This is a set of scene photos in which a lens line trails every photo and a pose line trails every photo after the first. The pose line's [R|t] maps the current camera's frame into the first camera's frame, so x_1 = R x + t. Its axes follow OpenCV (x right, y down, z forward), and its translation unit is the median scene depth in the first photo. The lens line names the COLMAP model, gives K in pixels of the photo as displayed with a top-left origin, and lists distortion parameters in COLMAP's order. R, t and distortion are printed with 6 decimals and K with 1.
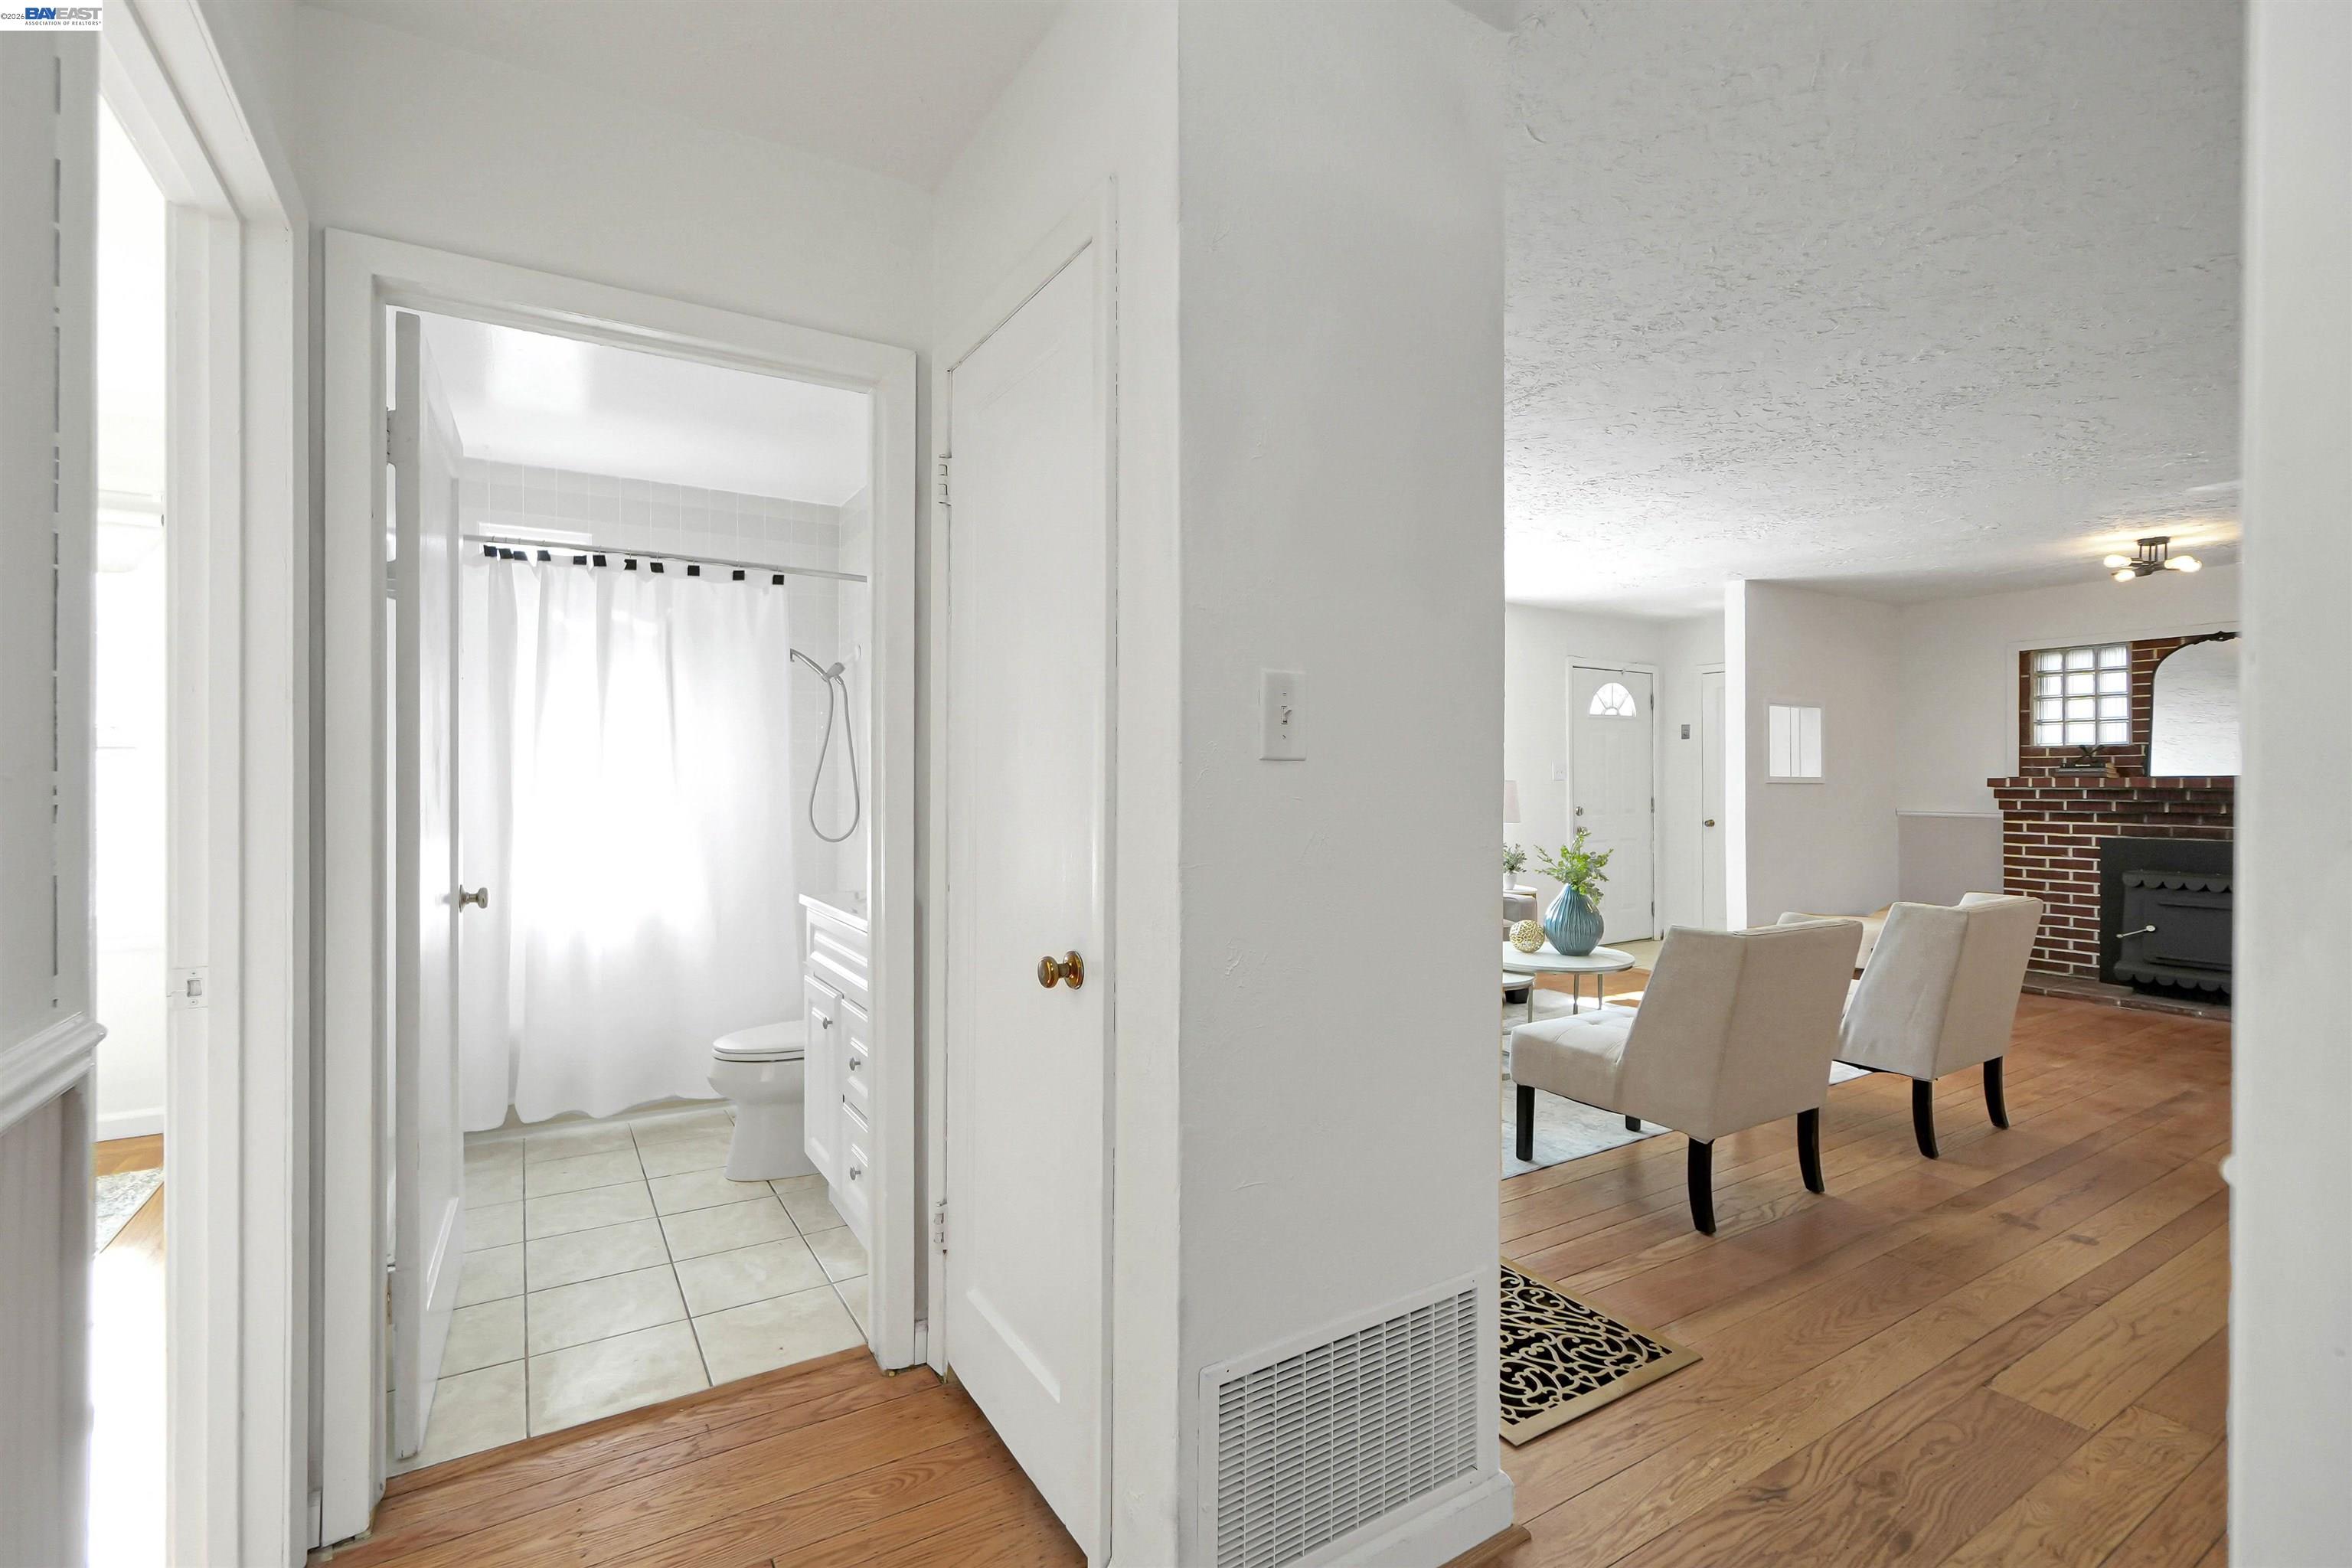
lens RADIAL K [[1020.6, 0, 1126.2], [0, 1020.6, 778.4], [0, 0, 1]] dist [-0.010804, 0.005156]
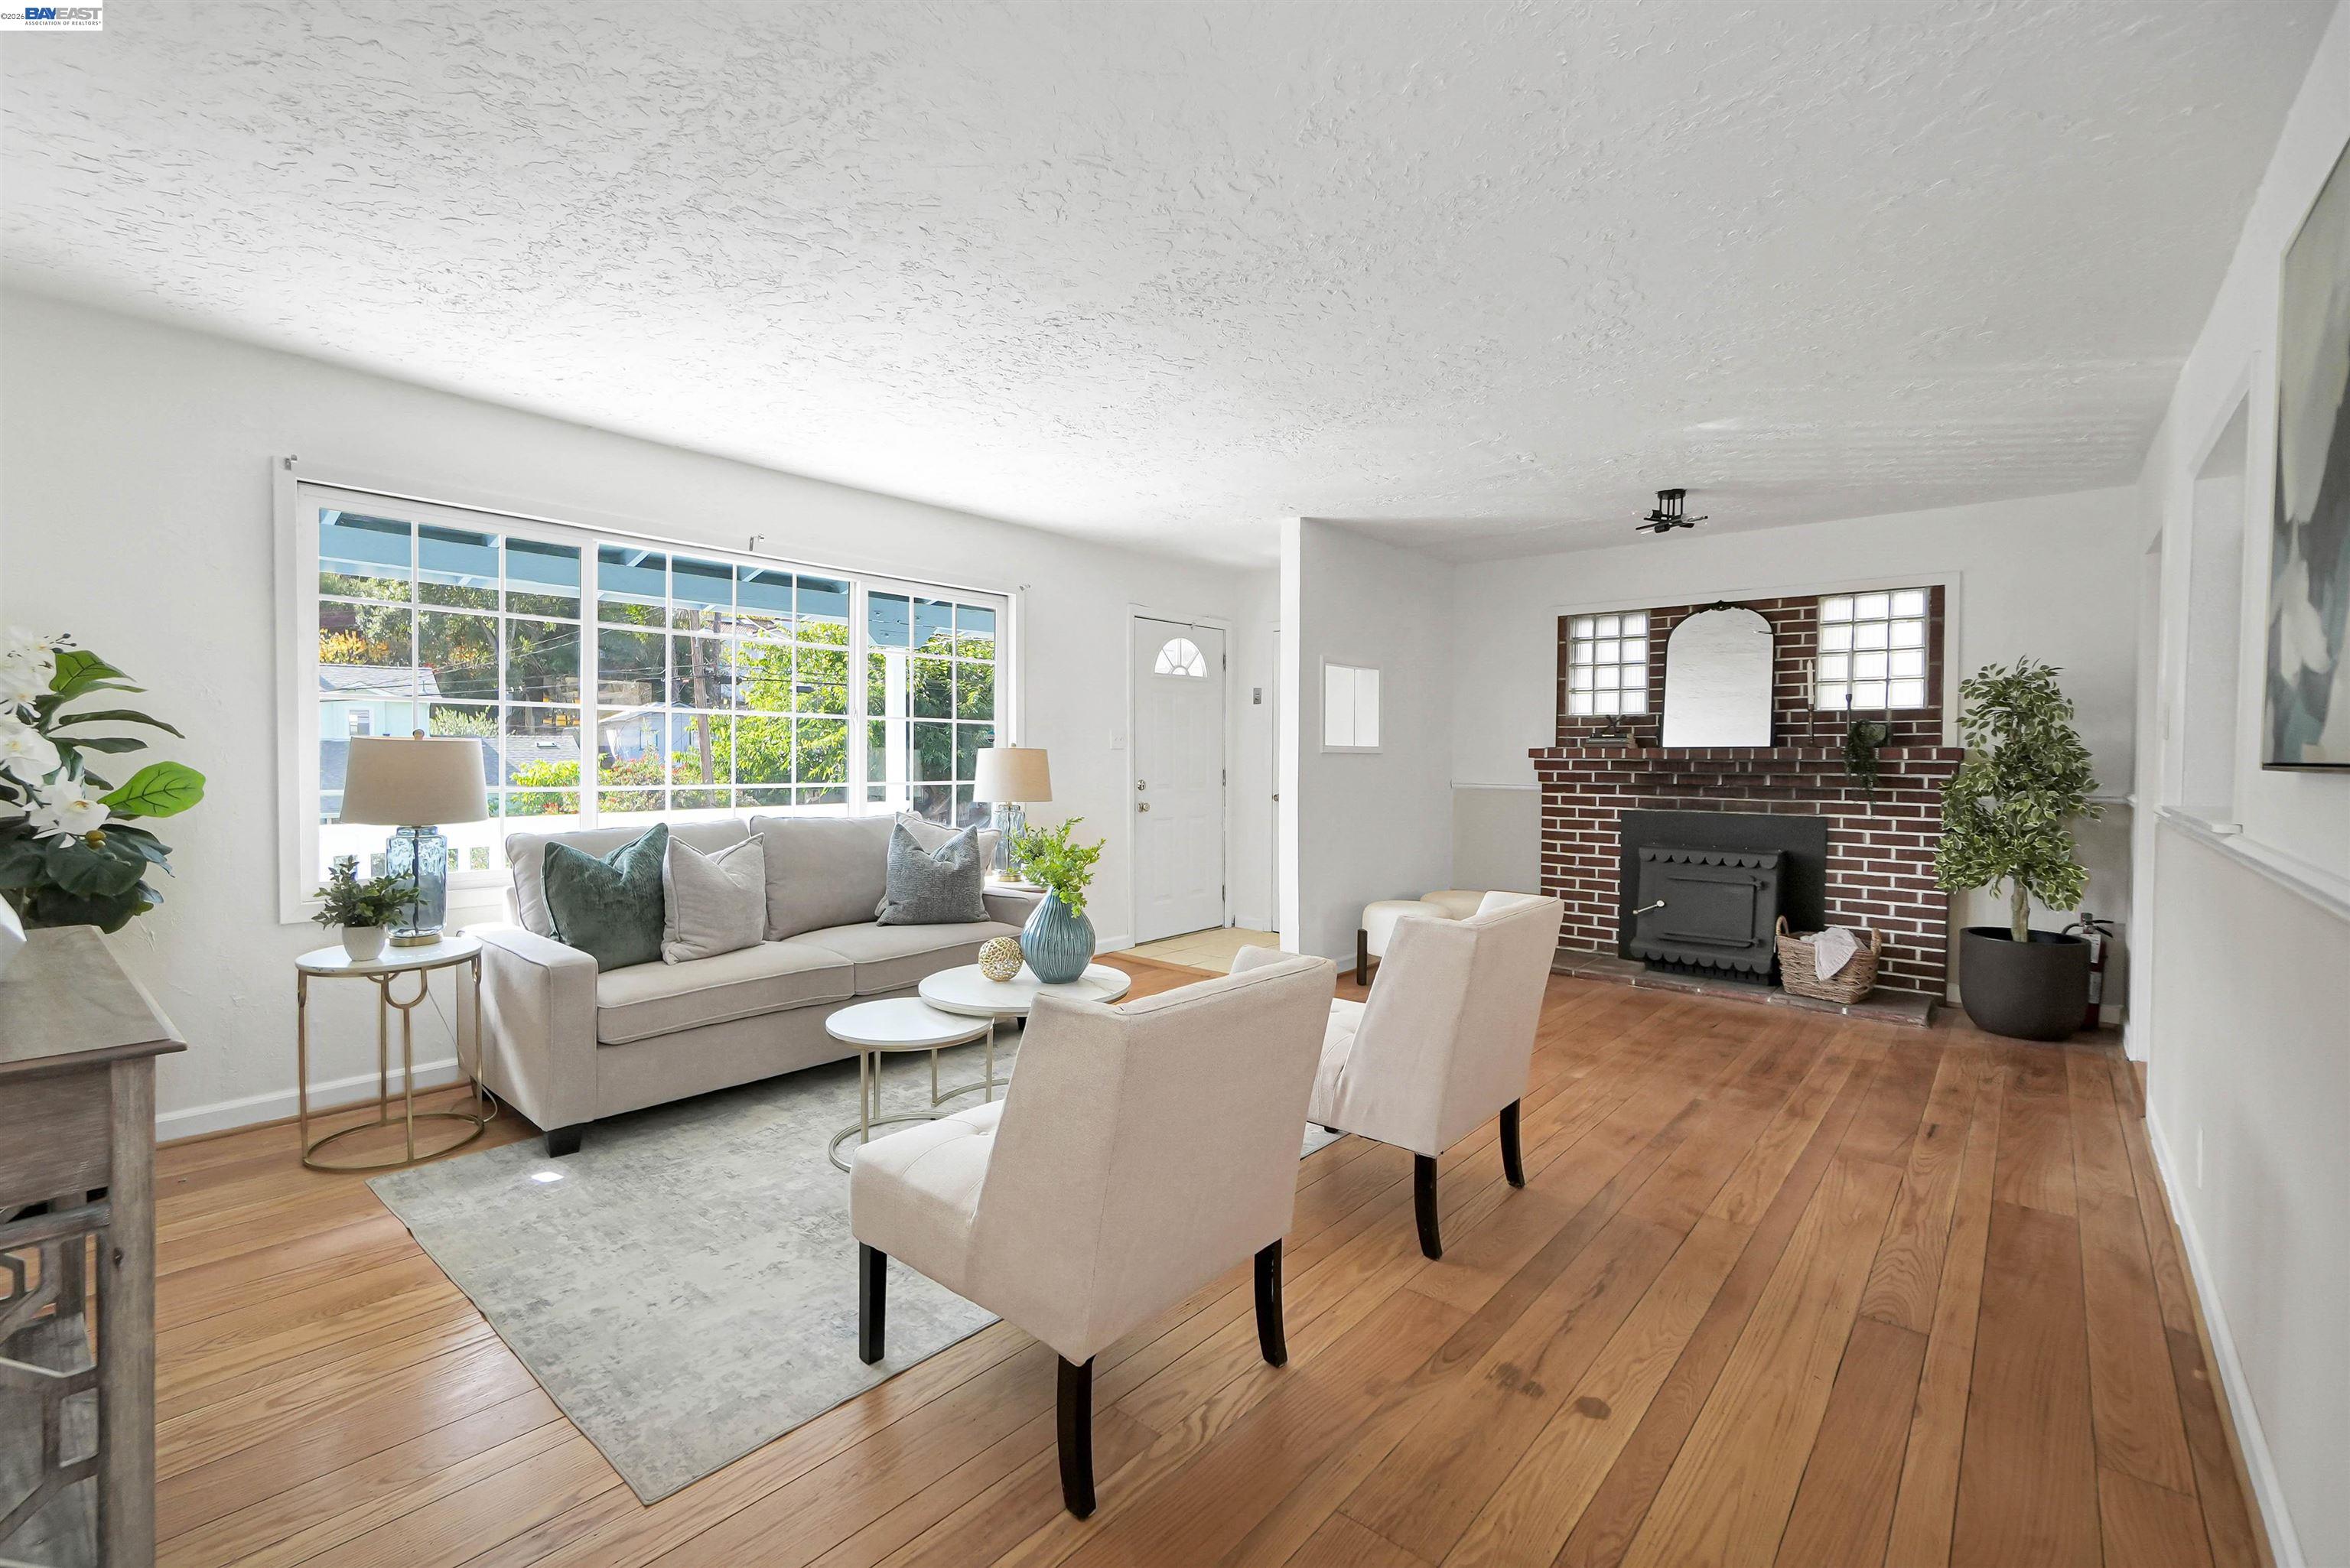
lens RADIAL K [[1019.6, 0, 1170.3], [0, 1019.6, 777.7], [0, 0, 1]] dist [-0.010804, 0.005156]
pose [[0.940017, -0.004923, 0.341092, 0.222948], [-0.004680, 0.999616, 0.027328, 0.002795], [-0.341096, -0.027285, 0.939632, 0.233926]]
